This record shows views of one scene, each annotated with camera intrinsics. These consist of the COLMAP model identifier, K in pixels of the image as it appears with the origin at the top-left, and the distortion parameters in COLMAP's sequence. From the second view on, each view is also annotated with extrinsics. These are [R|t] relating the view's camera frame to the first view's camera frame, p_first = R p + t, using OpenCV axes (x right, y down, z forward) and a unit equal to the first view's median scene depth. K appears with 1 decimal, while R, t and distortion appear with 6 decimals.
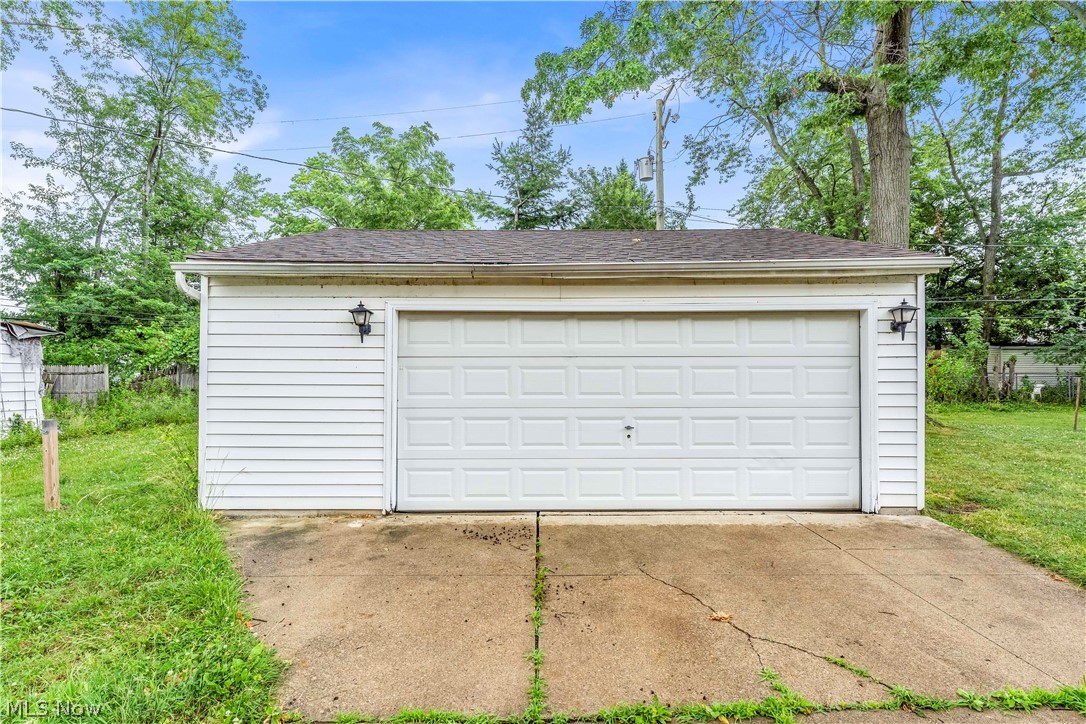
lens RADIAL K [[544.1, 0, 545.4], [0, 544.1, 365.6], [0, 0, 1]] dist [0.001148, -0.000514]
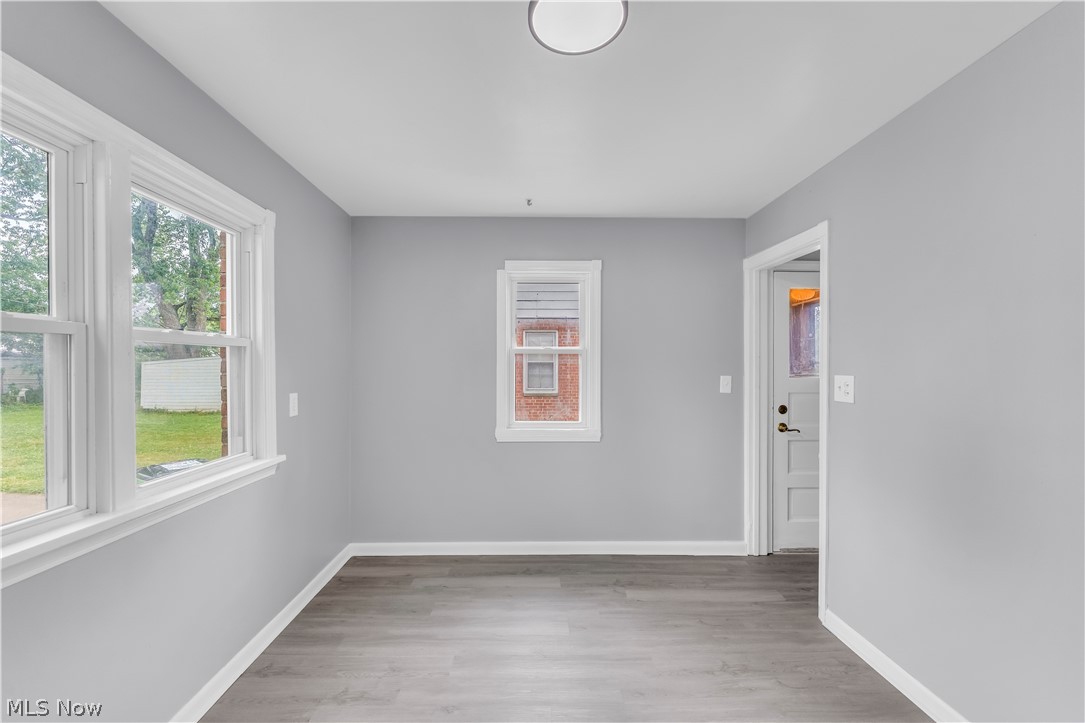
lens RADIAL K [[442.6, 0, 529.8], [0, 442.6, 367.7], [0, 0, 1]] dist [-0.003178, -0.000736]
pose [[-0.027268, -0.000660, 0.999628, -0.394702], [-0.007475, 0.999972, 0.000456, -0.059850], [-0.999600, -0.007459, -0.027273, -0.396218]]
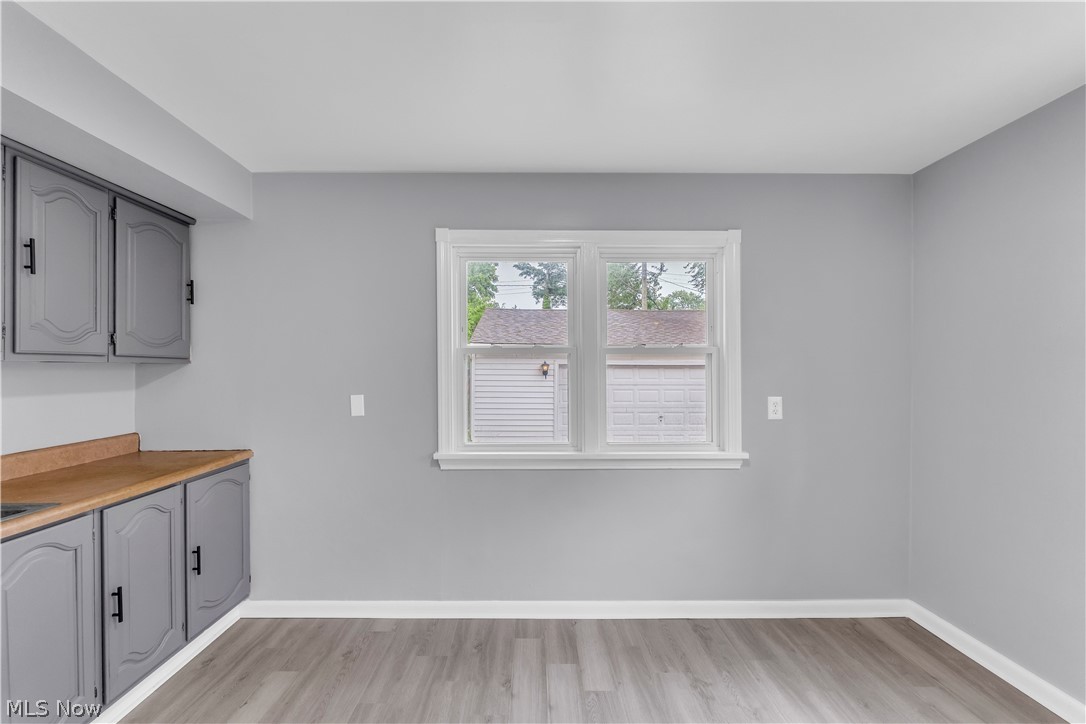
lens RADIAL K [[445.4, 0, 542.0], [0, 445.4, 369.0], [0, 0, 1]] dist [0.001417, -0.000198]
pose [[0.999276, 0.005830, 0.037600, -0.267330], [-0.006078, 0.999961, 0.006483, -0.060982], [-0.037561, -0.006707, 0.999272, -0.535807]]
